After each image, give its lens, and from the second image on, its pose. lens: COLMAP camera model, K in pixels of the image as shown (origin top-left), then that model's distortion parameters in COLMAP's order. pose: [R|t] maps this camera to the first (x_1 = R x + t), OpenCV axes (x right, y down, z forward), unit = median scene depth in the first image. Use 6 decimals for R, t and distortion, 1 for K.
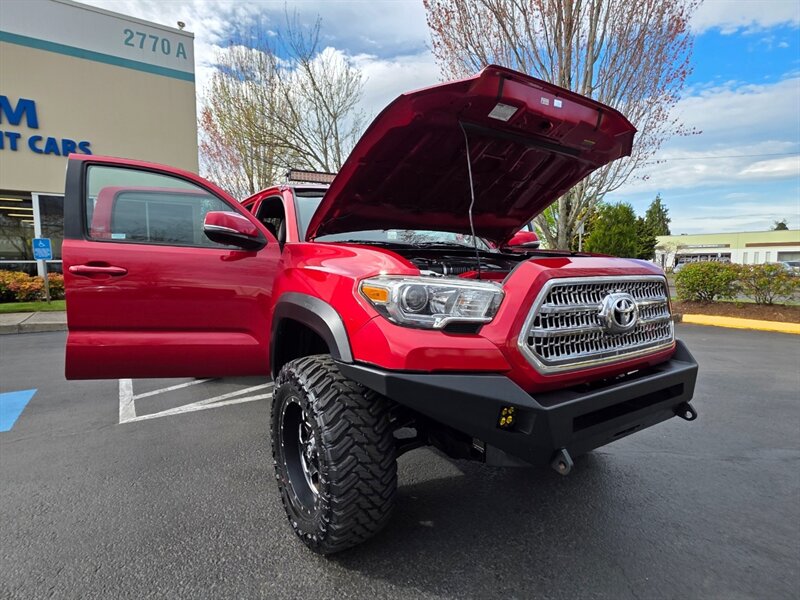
lens RADIAL K [[420.8, 0, 402.5], [0, 420.8, 300.5], [0, 0, 1]] dist [0.002461, -0.000046]
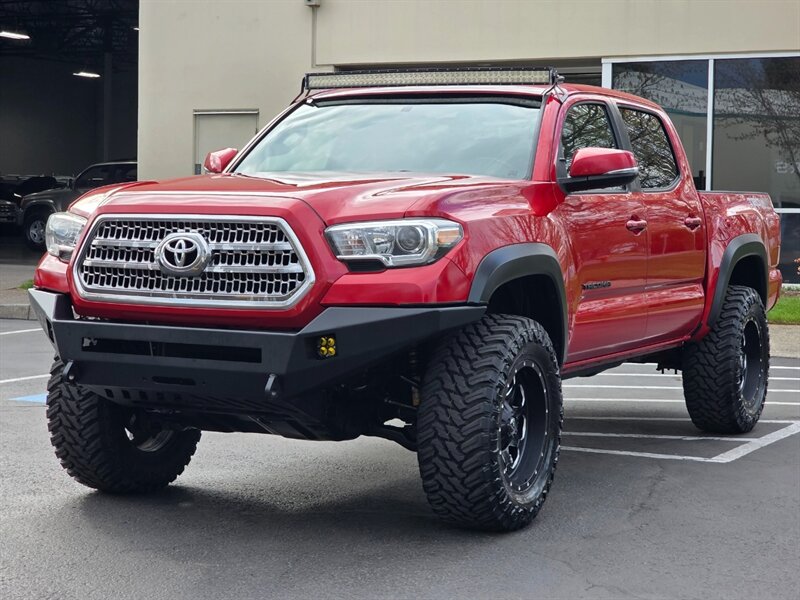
lens RADIAL K [[1637.2, 0, 400.0], [0, 1637.2, 300.0], [0, 0, 1]] dist [-0.588692, 11.942129]
pose [[0.495524, 0.054461, -0.866885, 3.780922], [-0.091665, 0.995738, 0.010159, 0.048329], [0.863744, 0.074429, 0.498404, -0.361689]]
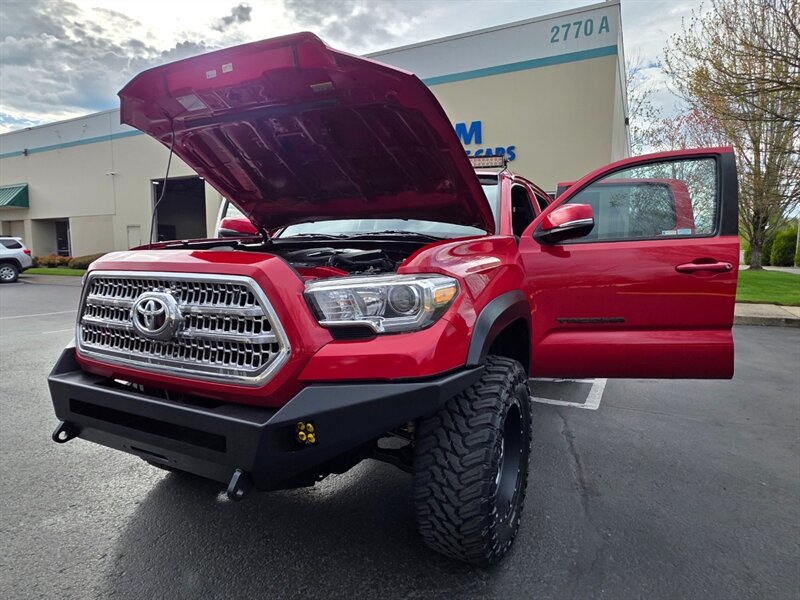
lens RADIAL K [[466.0, 0, 401.6], [0, 466.0, 305.0], [0, 0, 1]] dist [0.004608, -0.002097]
pose [[0.500247, 0.098863, -0.860220, 1.534991], [-0.081531, 0.994425, 0.066874, -0.093497], [0.862036, 0.036681, 0.505519, 0.927260]]
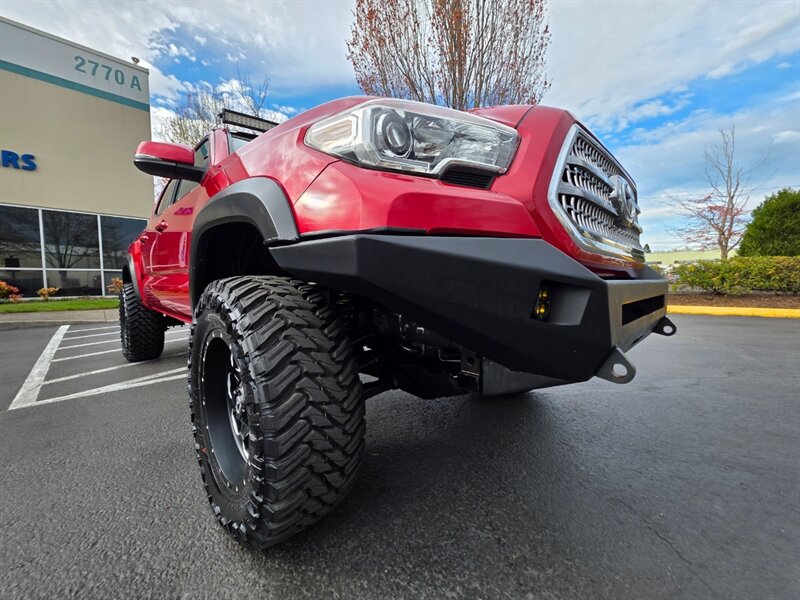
lens RADIAL K [[316.0, 0, 401.4], [0, 316.0, 298.6], [0, 0, 1]] dist [0.002487, -0.000172]
pose [[0.980693, -0.020585, 0.194465, -0.052979], [0.027626, 0.999055, -0.033562, 0.227944], [-0.193590, 0.038286, 0.980335, 0.451940]]
